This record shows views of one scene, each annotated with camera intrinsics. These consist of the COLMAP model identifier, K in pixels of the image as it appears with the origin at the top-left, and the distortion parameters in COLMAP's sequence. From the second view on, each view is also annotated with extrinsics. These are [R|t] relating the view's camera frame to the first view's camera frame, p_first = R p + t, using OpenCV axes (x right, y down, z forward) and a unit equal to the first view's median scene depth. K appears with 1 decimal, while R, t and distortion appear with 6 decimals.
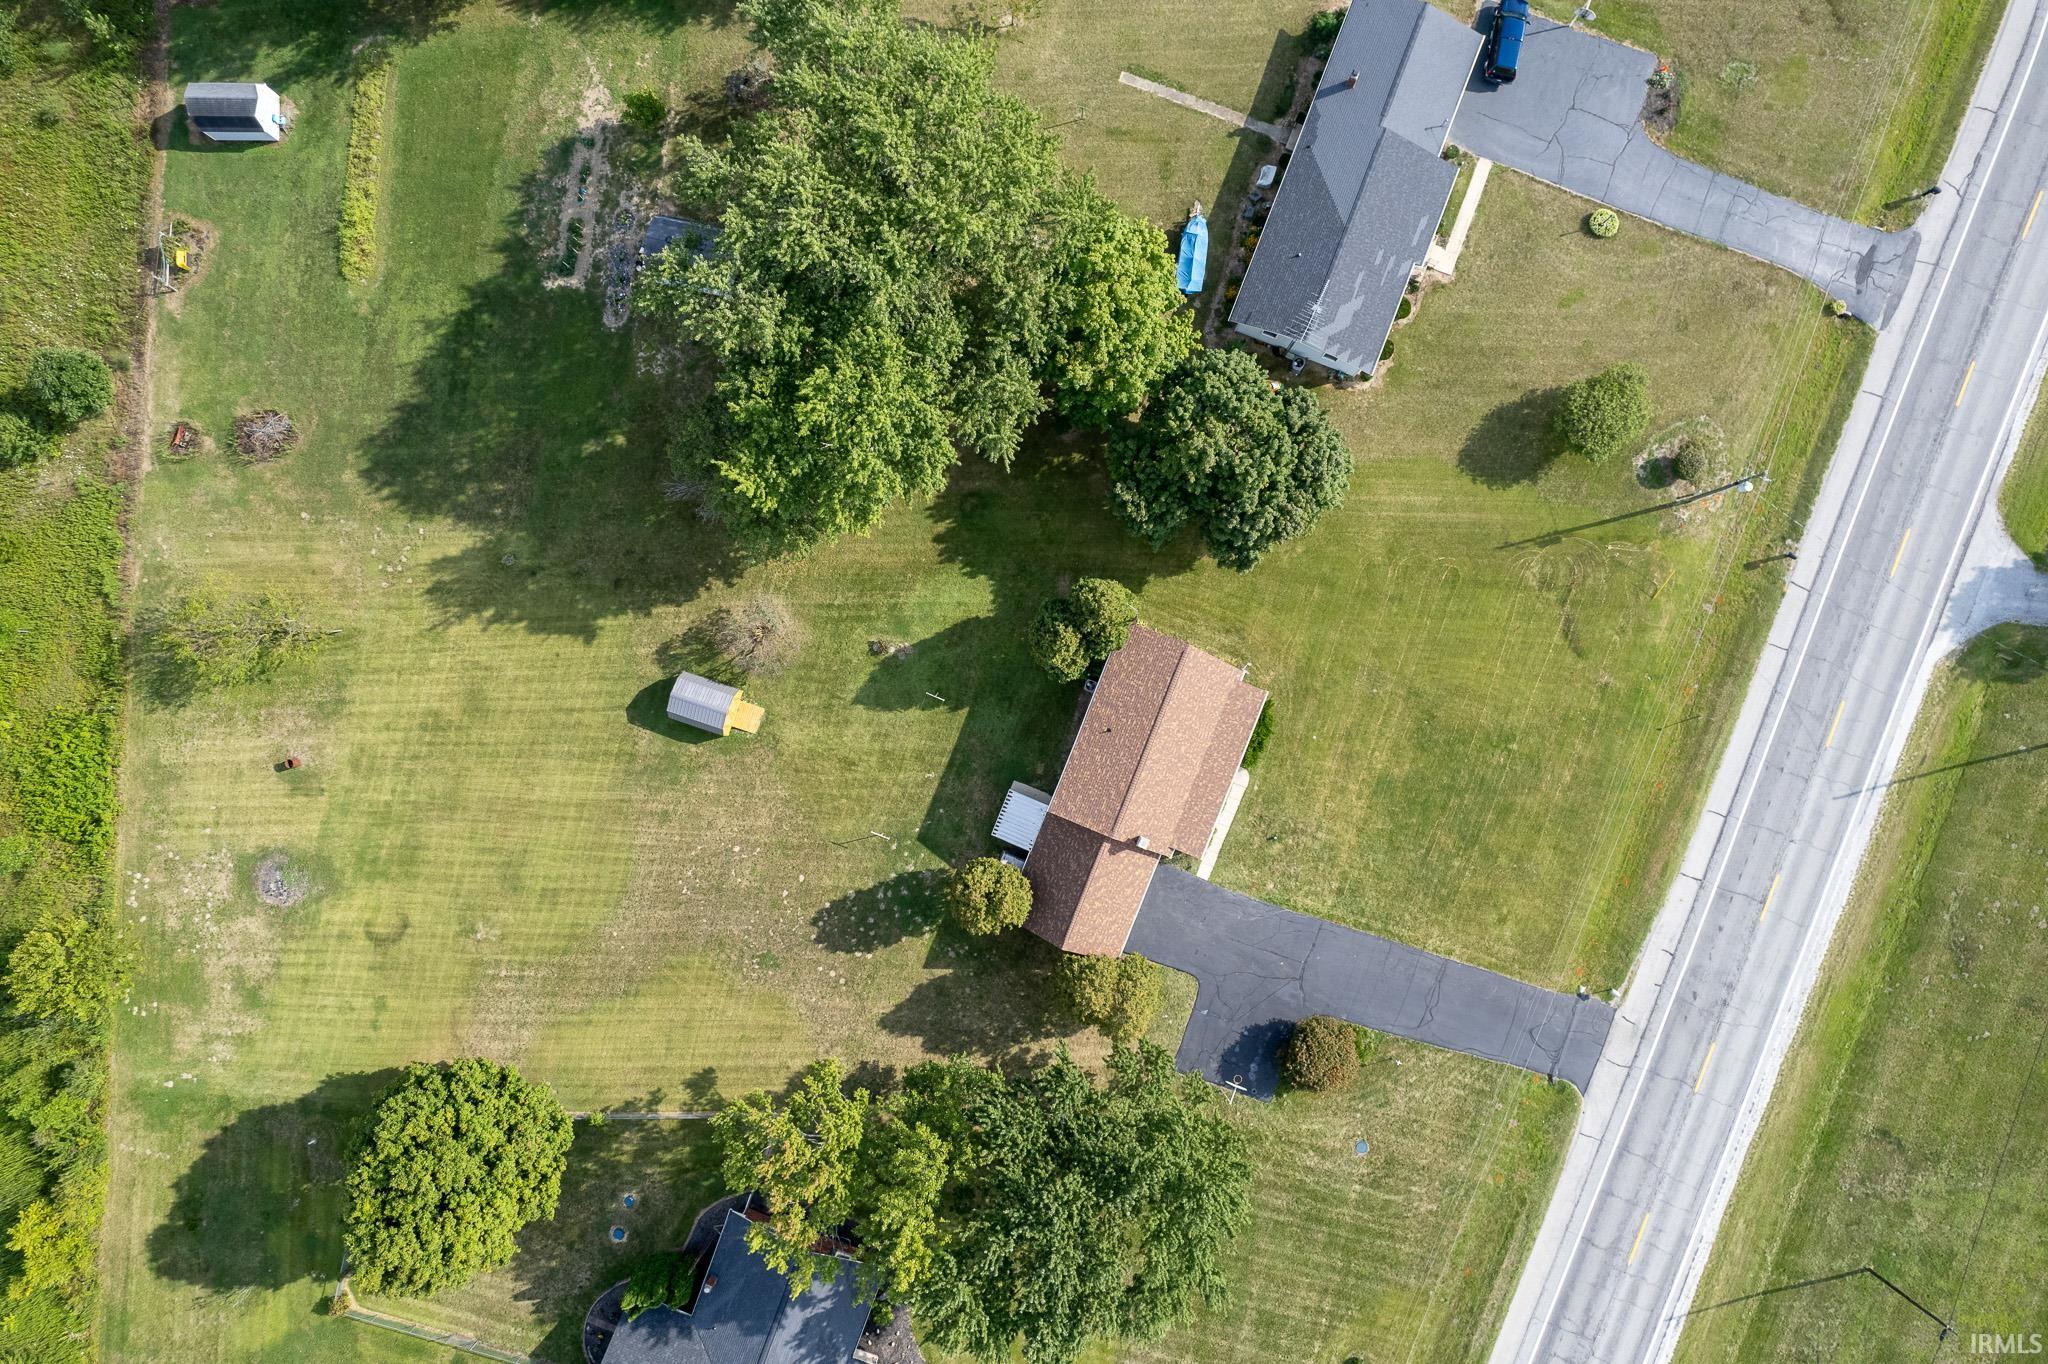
lens RADIAL K [[1312.0, 0, 1028.2], [0, 1312.0, 673.8], [0, 0, 1]] dist [-0.046948, 0.013898]
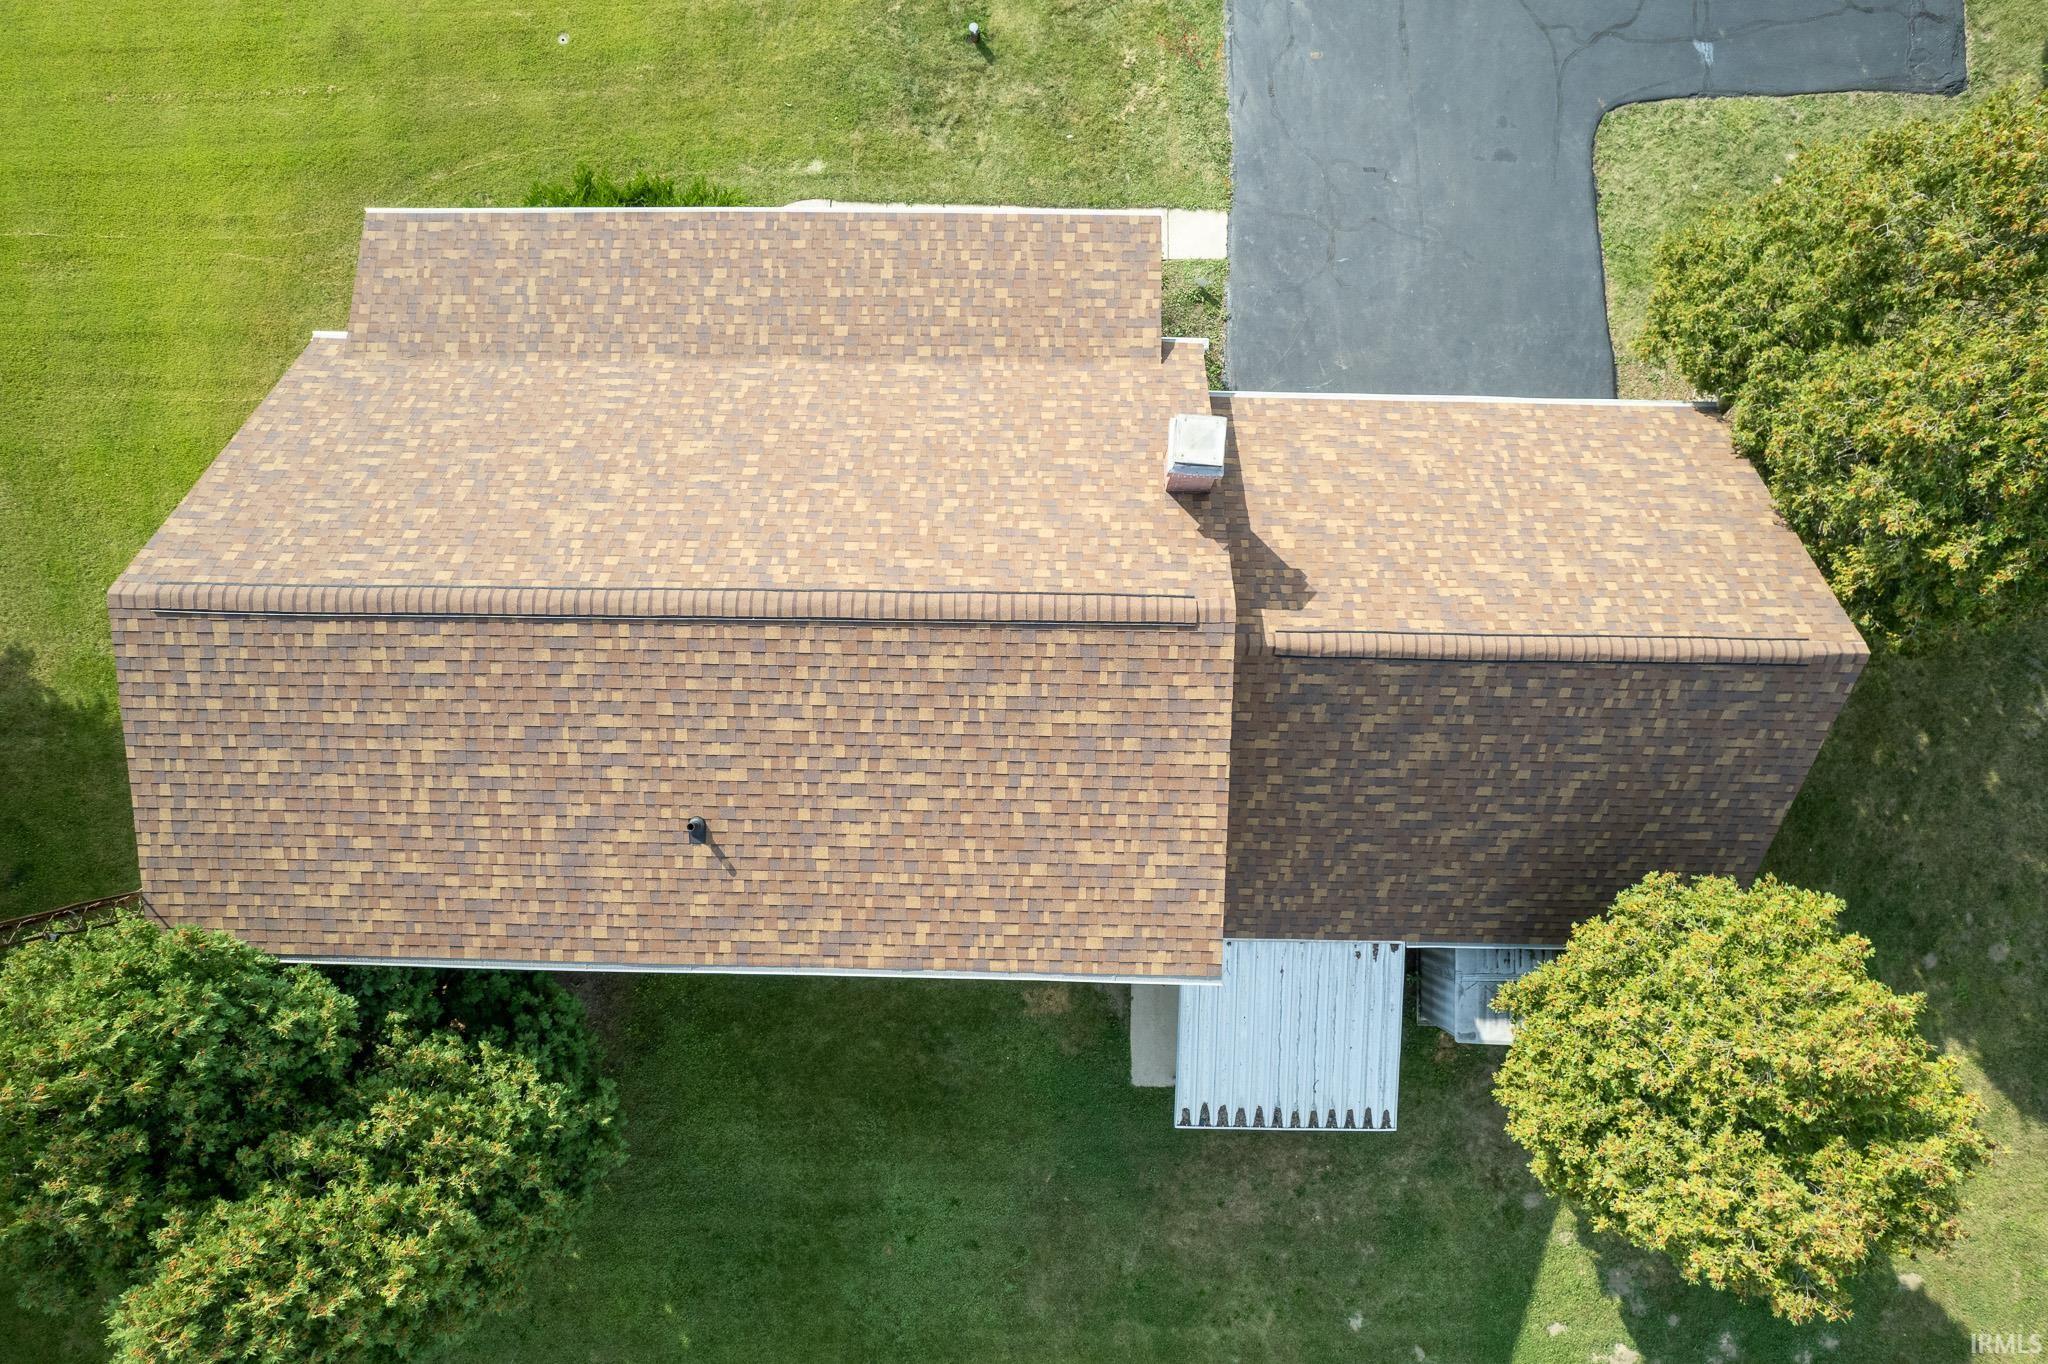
lens RADIAL K [[1312.0, 0, 1030.1], [0, 1312.0, 683.1], [0, 0, 1]] dist [-0.046948, 0.013898]
pose [[-0.351307, -0.933684, 0.069405, 0.051191], [0.936259, -0.350454, 0.024498, 0.088462], [0.001450, 0.073587, 0.997288, 0.802348]]
